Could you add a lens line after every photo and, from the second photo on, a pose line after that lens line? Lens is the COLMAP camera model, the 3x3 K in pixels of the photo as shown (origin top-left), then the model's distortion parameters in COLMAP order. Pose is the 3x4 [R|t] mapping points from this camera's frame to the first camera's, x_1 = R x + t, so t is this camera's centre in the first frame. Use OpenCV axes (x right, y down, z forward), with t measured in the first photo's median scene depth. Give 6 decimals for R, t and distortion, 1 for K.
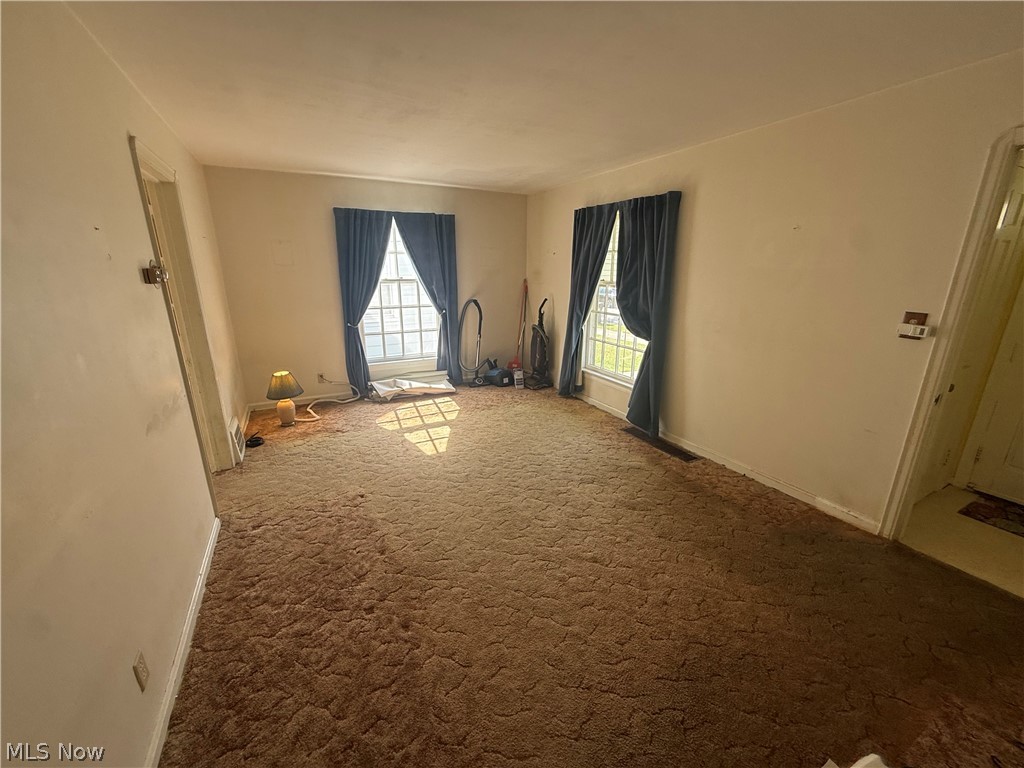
lens RADIAL K [[406.6, 0, 509.3], [0, 406.6, 383.0], [0, 0, 1]] dist [-0.000207, -0.000163]
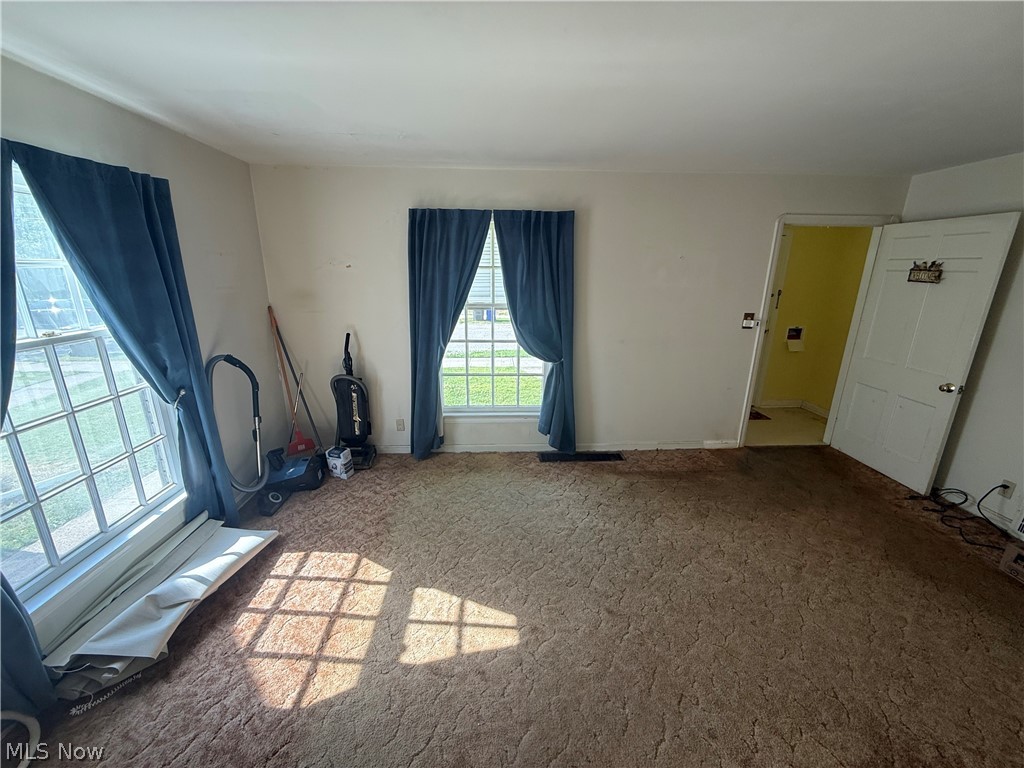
lens RADIAL K [[406.6, 0, 511.1], [0, 406.6, 382.6], [0, 0, 1]] dist [-0.000207, -0.000163]
pose [[0.421214, -0.244743, 0.873315, -0.517726], [0.246935, 0.957473, 0.149227, -0.212473], [-0.872698, 0.152795, 0.463736, 0.608387]]
